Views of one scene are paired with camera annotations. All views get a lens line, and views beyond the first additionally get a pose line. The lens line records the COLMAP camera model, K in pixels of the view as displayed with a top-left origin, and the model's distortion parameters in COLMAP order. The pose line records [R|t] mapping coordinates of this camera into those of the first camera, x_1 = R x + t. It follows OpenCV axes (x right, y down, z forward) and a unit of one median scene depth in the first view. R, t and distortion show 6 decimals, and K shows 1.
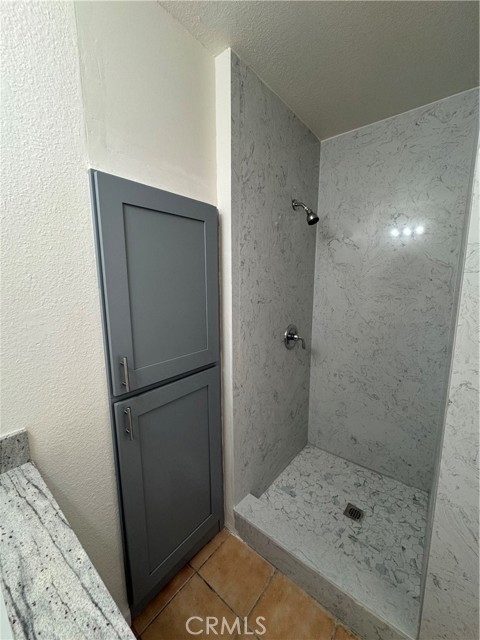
lens RADIAL K [[257.1, 0, 240.4], [0, 257.1, 320.9], [0, 0, 1]] dist [-0.003144, 0.000119]
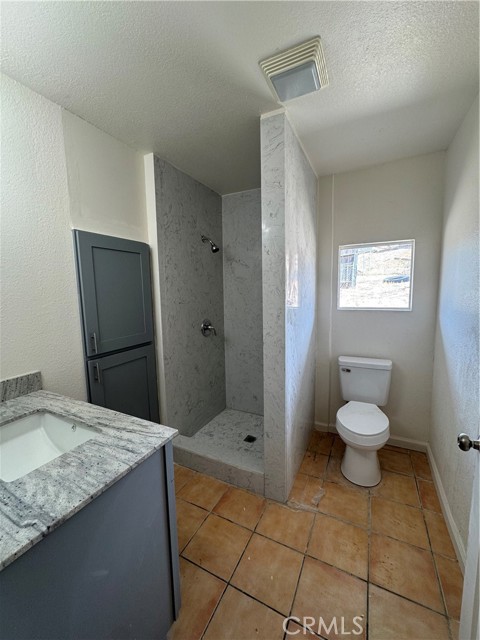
lens RADIAL K [[257.1, 0, 240.8], [0, 257.1, 320.6], [0, 0, 1]] dist [-0.003144, 0.000119]
pose [[0.975396, -0.039300, 0.216930, 0.098781], [0.048465, 0.998136, -0.037090, 0.116420], [-0.215068, 0.046691, 0.975482, -0.629089]]
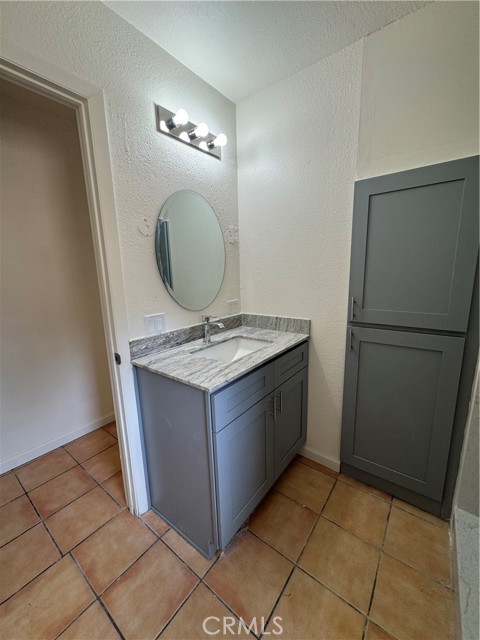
lens RADIAL K [[257.1, 0, 239.8], [0, 257.1, 319.1], [0, 0, 1]] dist [-0.003144, 0.000119]
pose [[0.032485, 0.196207, -0.980024, 0.755499], [-0.135566, 0.972345, 0.190176, 0.045901], [0.990236, 0.126681, 0.058186, 0.153440]]
